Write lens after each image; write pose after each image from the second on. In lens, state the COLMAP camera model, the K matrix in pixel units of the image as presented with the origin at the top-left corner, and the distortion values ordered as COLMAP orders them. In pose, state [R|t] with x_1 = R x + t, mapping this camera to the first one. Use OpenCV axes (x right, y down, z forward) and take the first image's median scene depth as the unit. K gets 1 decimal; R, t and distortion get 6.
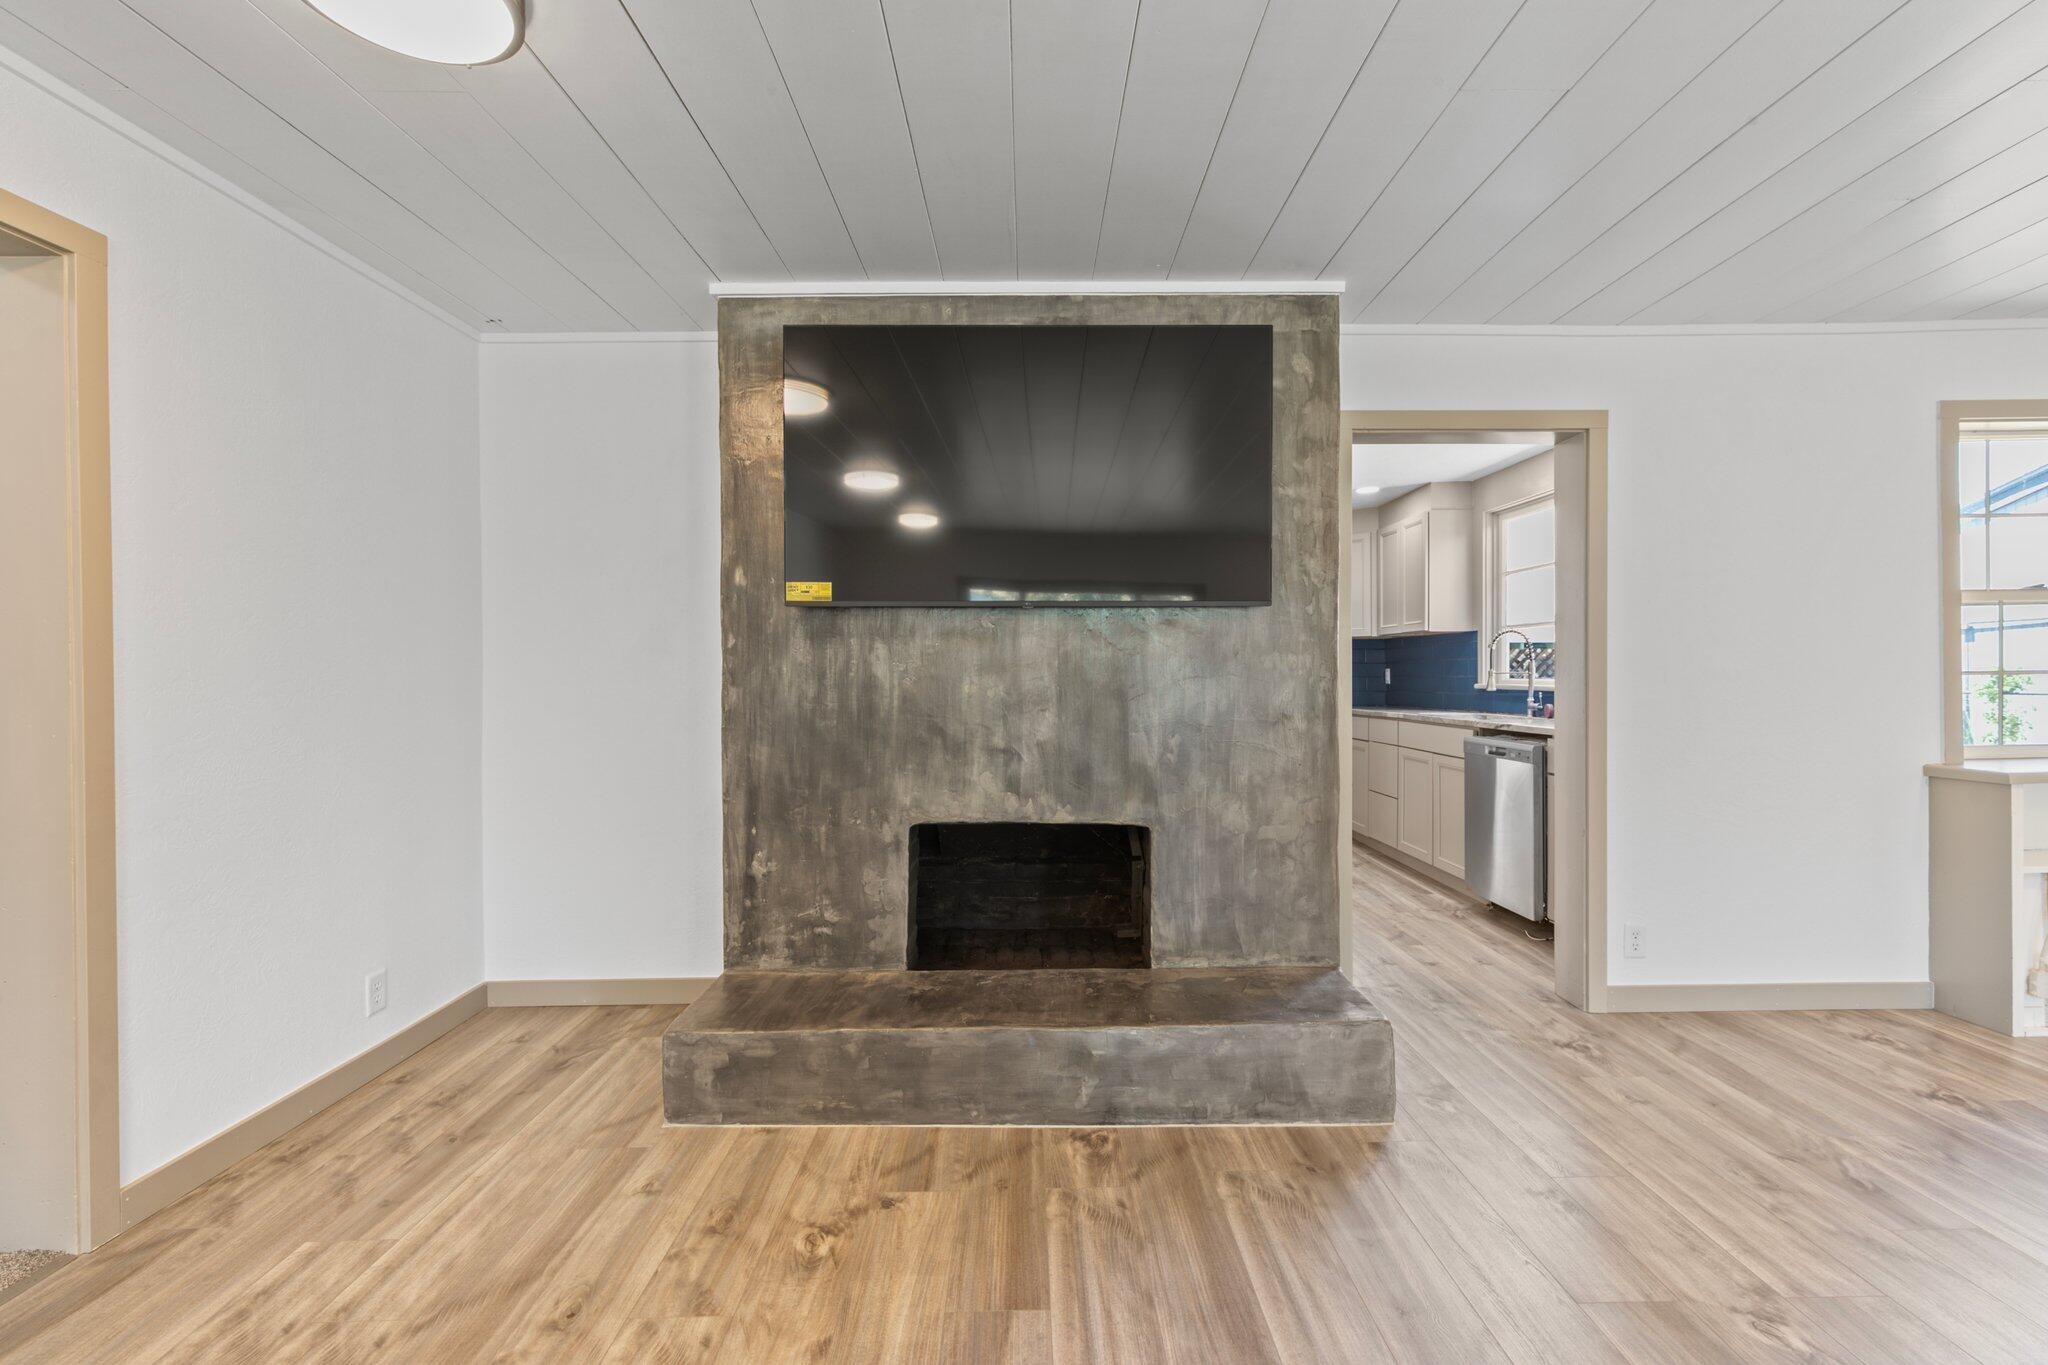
lens RADIAL K [[908.1, 0, 1025.5], [0, 908.1, 679.1], [0, 0, 1]] dist [0.005060, 0.000048]
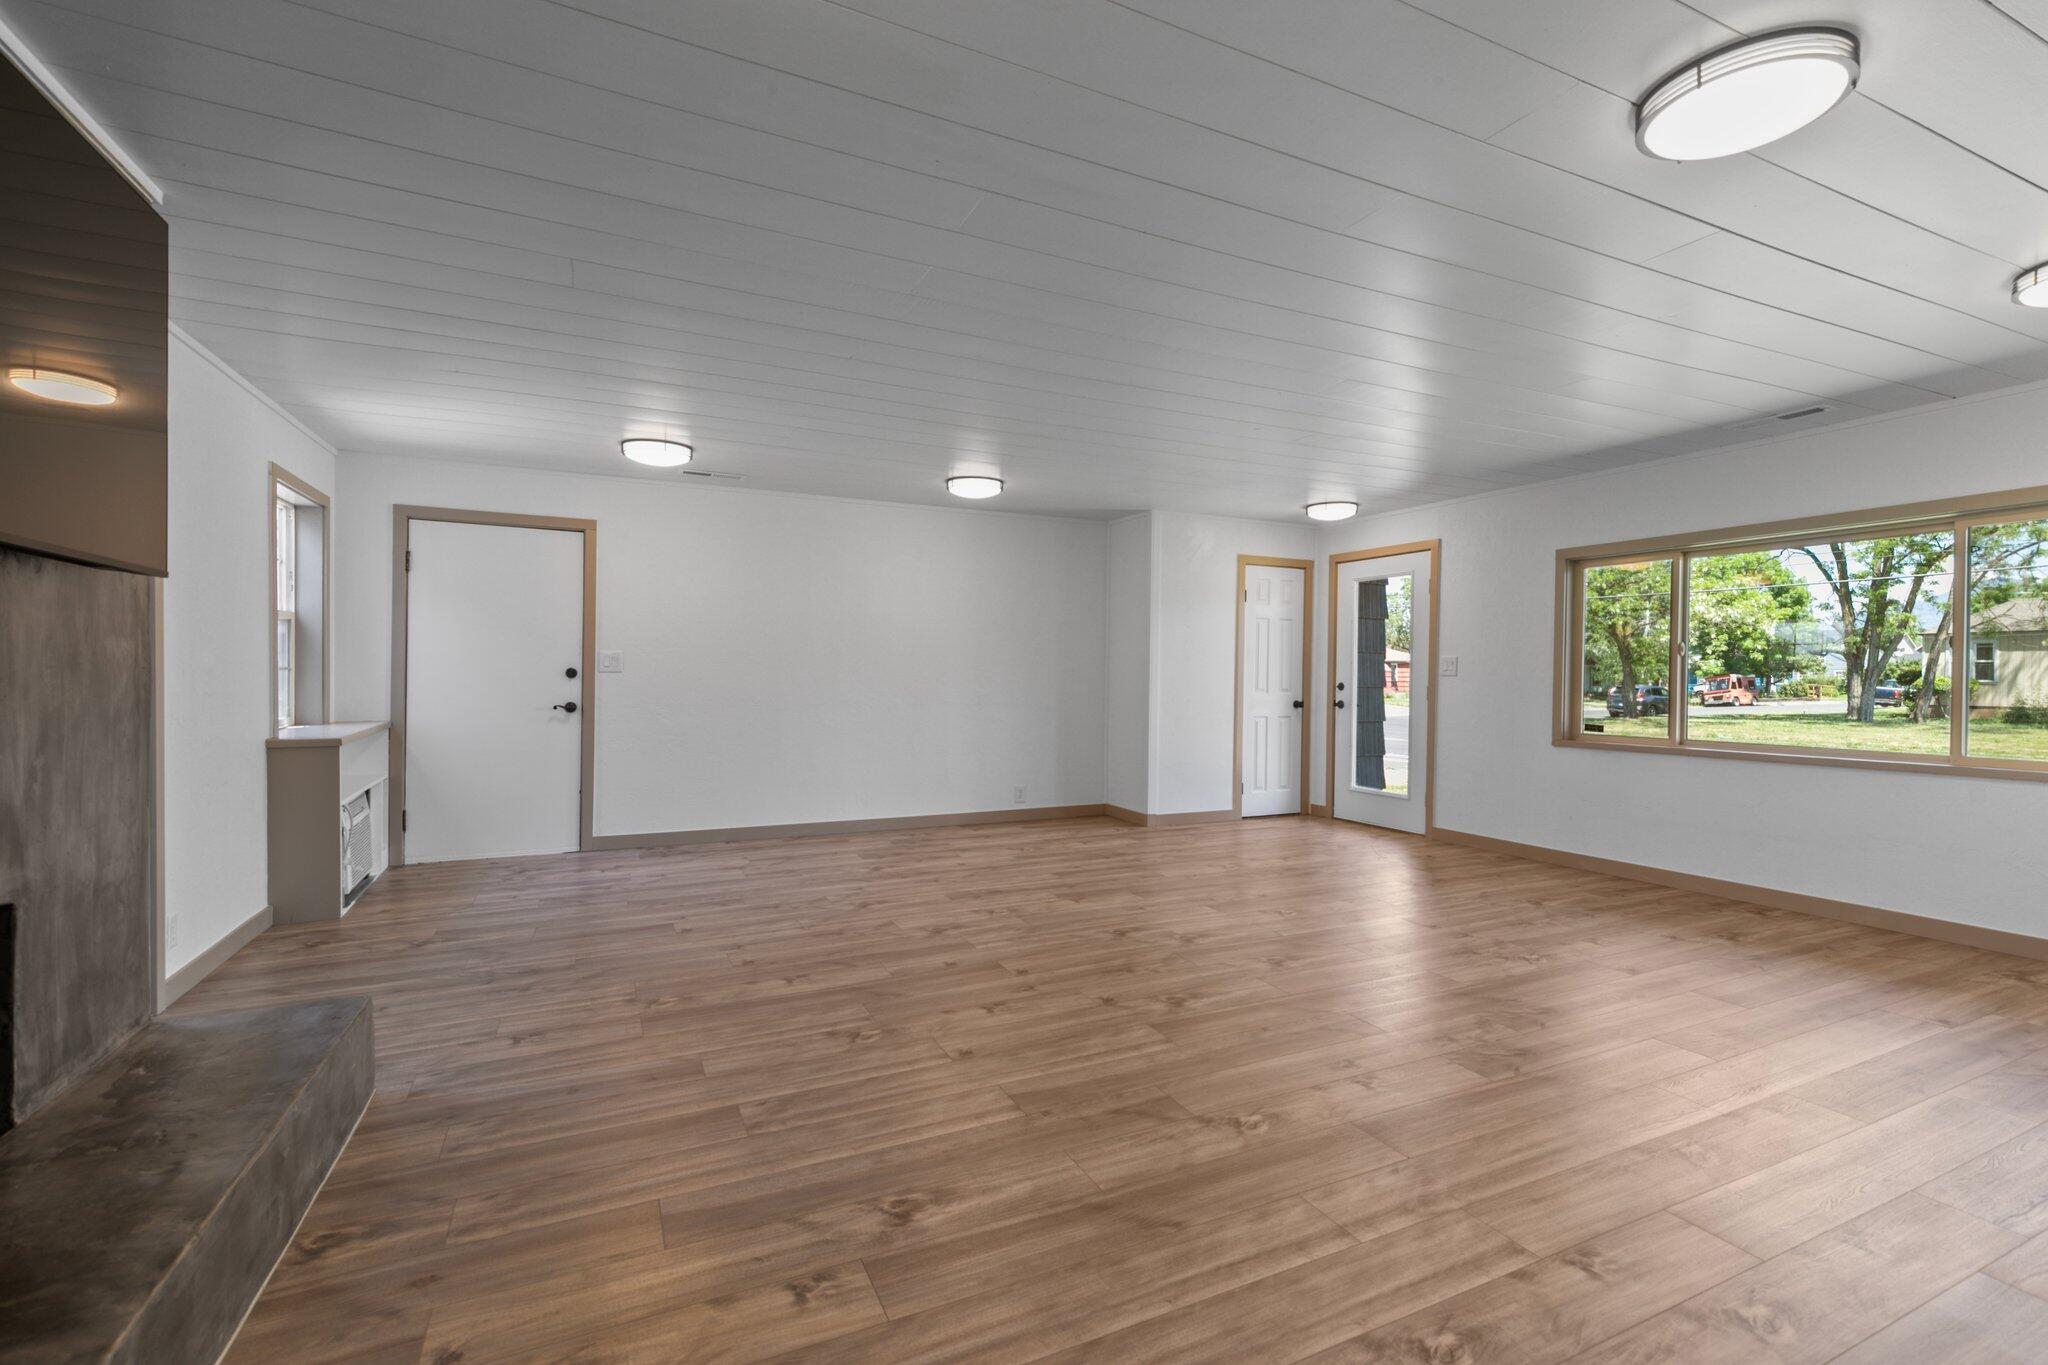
lens RADIAL K [[908.1, 0, 1060.6], [0, 908.1, 684.8], [0, 0, 1]] dist [0.005060, 0.000048]
pose [[-0.443237, -0.007447, 0.896374, -0.756730], [0.000369, 0.999964, 0.008490, 0.006021], [-0.896404, 0.004094, -0.443218, 0.629244]]
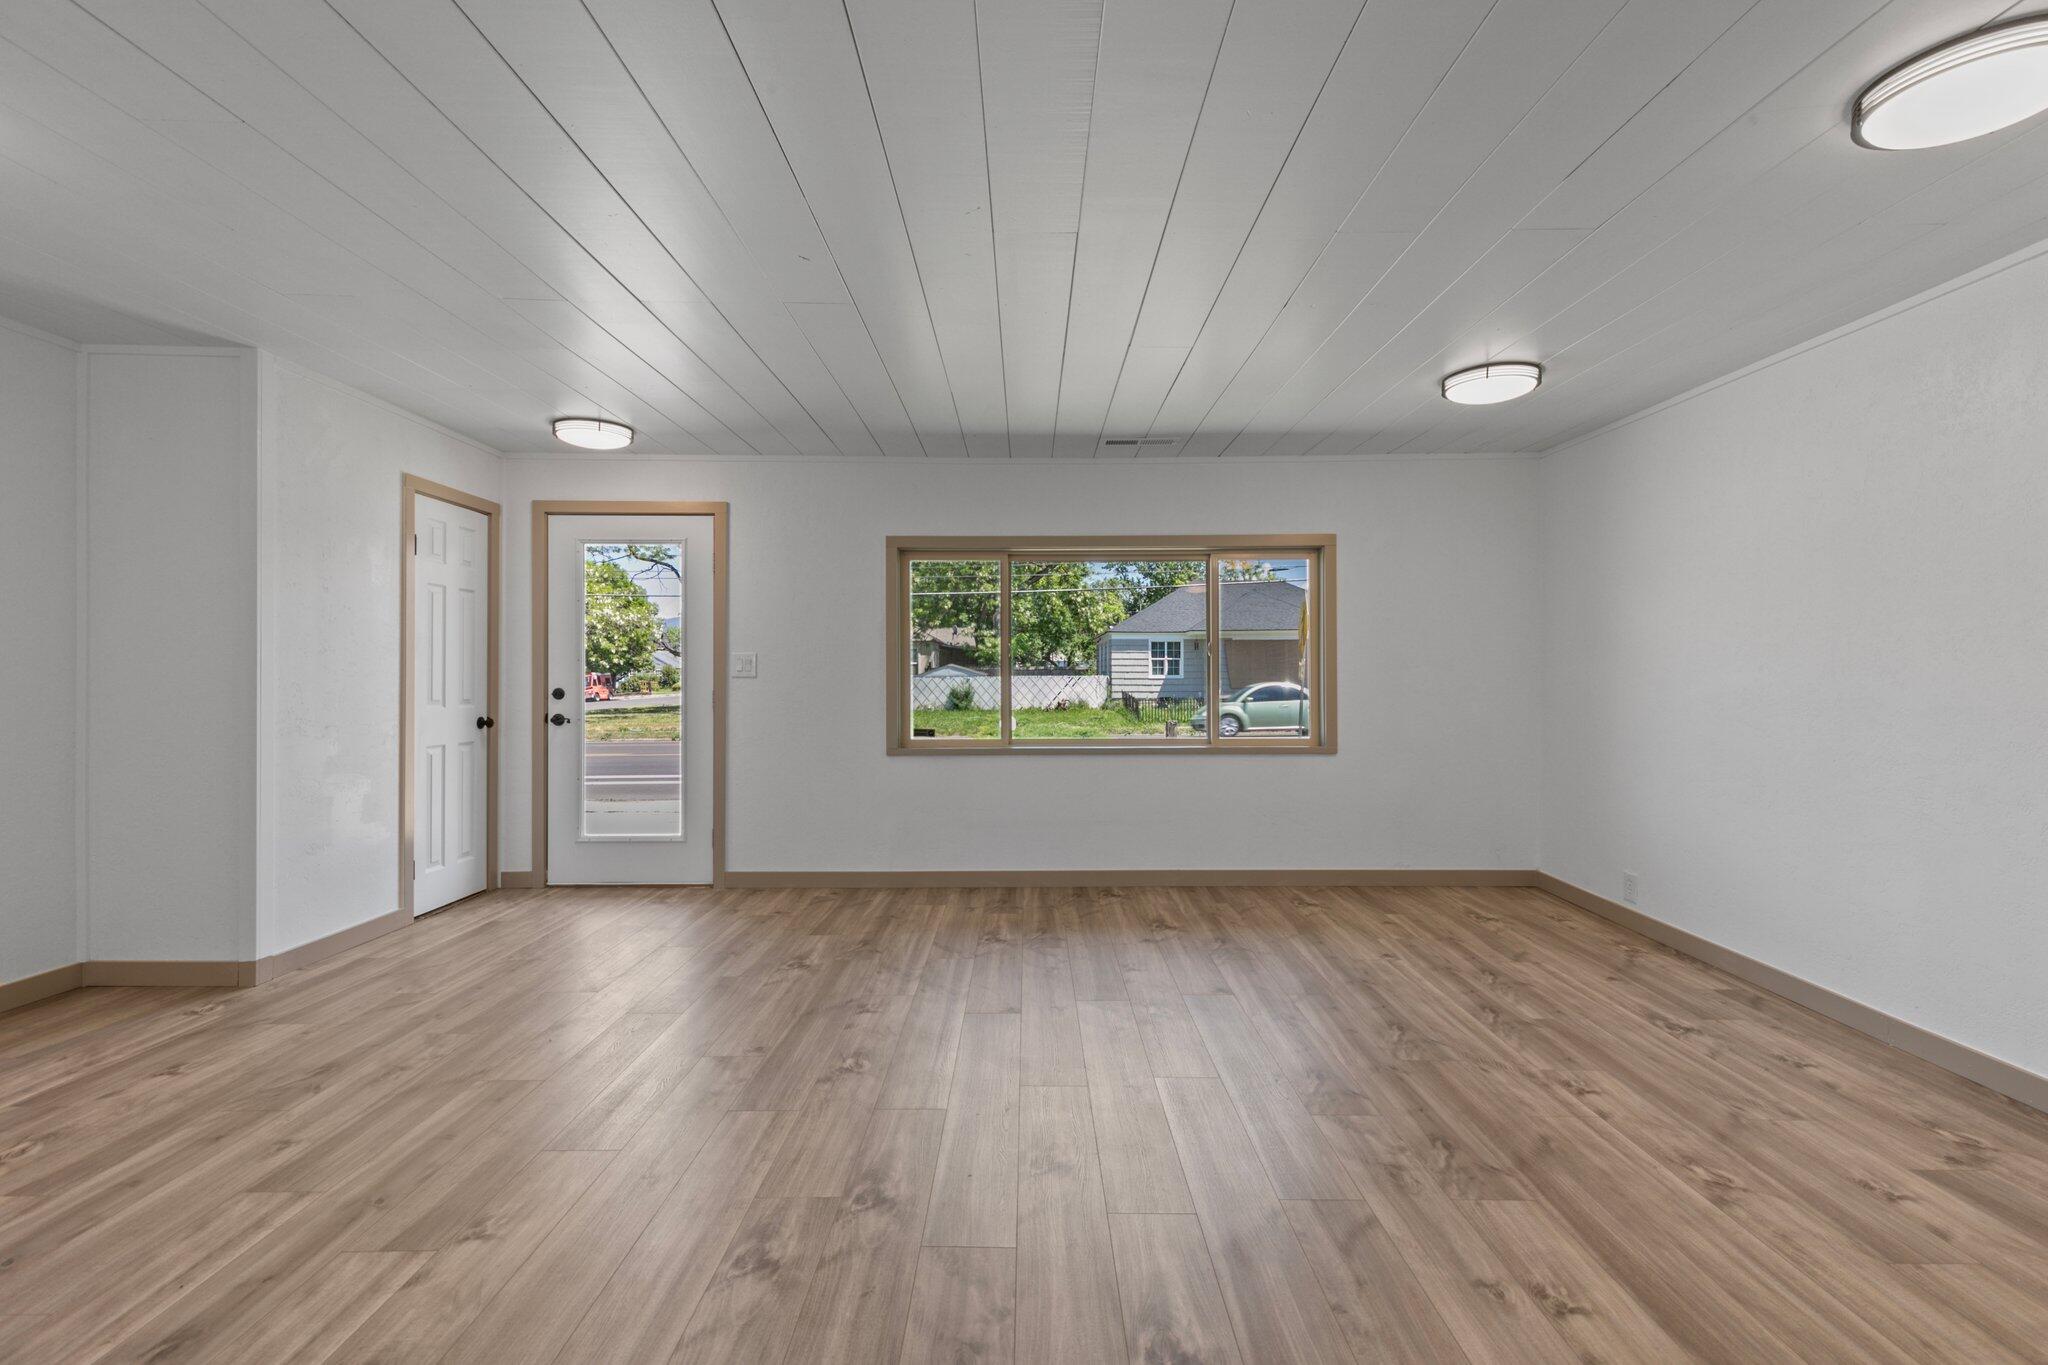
lens RADIAL K [[908.1, 0, 1028.6], [0, 908.1, 679.2], [0, 0, 1]] dist [0.005060, 0.000048]
pose [[-0.999974, 0.005153, 0.004967, 0.281789], [0.005191, 0.999958, 0.007571, -0.004056], [-0.004928, 0.007597, -0.999959, 0.546064]]
